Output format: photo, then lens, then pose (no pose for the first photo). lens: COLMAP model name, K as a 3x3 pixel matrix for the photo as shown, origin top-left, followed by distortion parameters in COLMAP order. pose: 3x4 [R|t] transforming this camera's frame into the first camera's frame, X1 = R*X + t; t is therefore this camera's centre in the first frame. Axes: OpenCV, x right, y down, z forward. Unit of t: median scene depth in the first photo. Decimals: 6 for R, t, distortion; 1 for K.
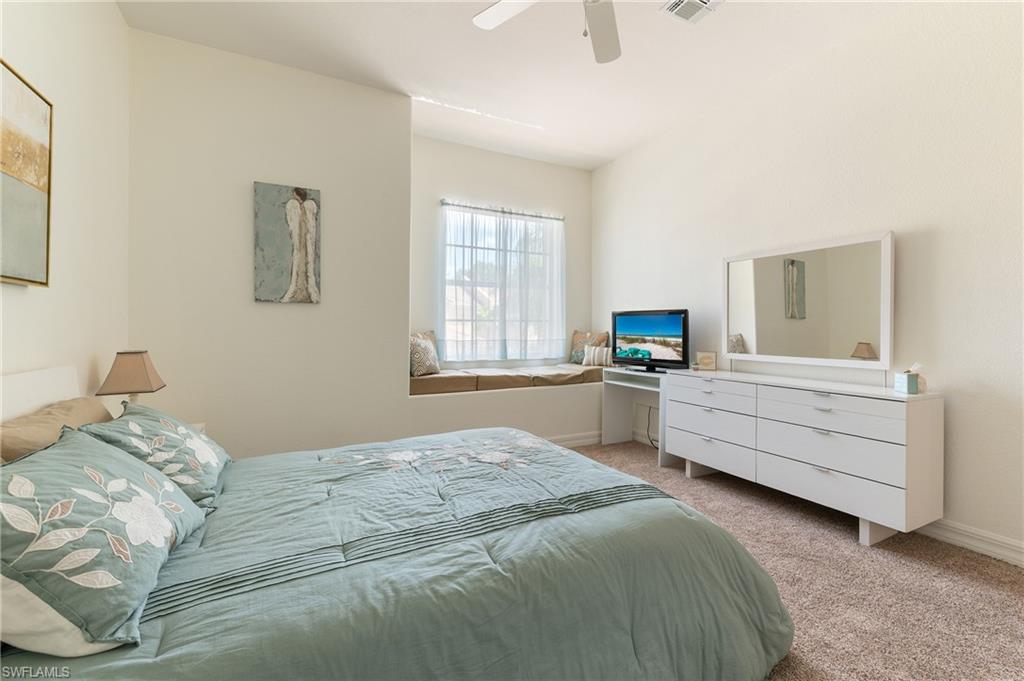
lens RADIAL K [[426.3, 0, 513.9], [0, 426.3, 332.6], [0, 0, 1]] dist [-0.002208, -0.000283]
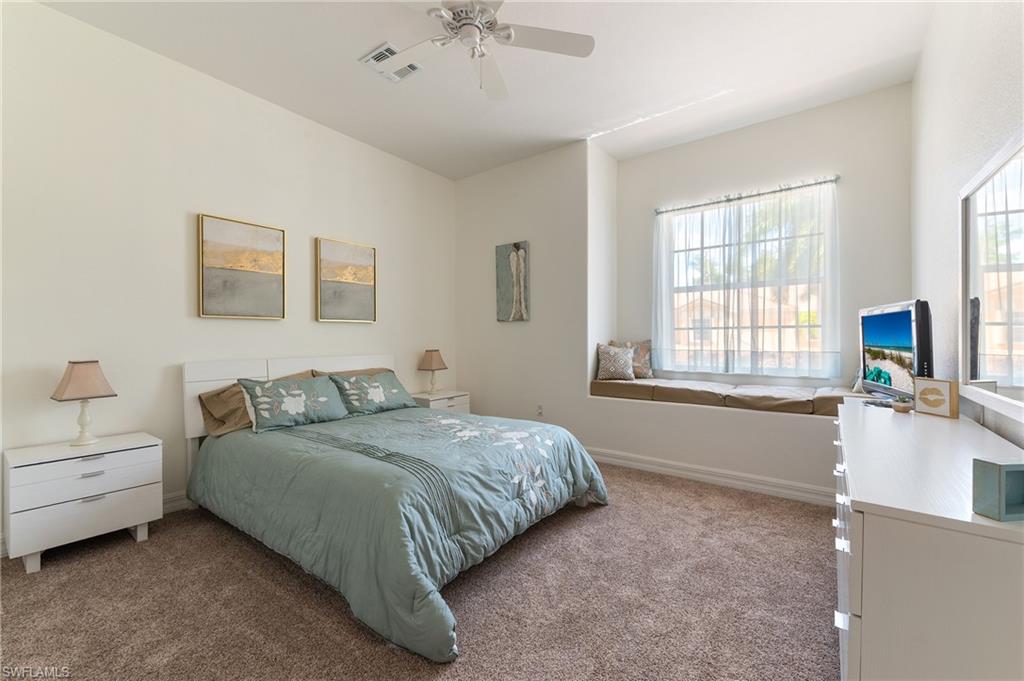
lens RADIAL K [[413.4, 0, 514.3], [0, 413.4, 345.9], [0, 0, 1]] dist [-0.001852, -0.000484]
pose [[0.440363, 0.011529, -0.897746, 0.684302], [-0.002799, 0.999930, 0.011468, -0.000204], [0.897816, -0.002537, 0.440364, 0.322101]]
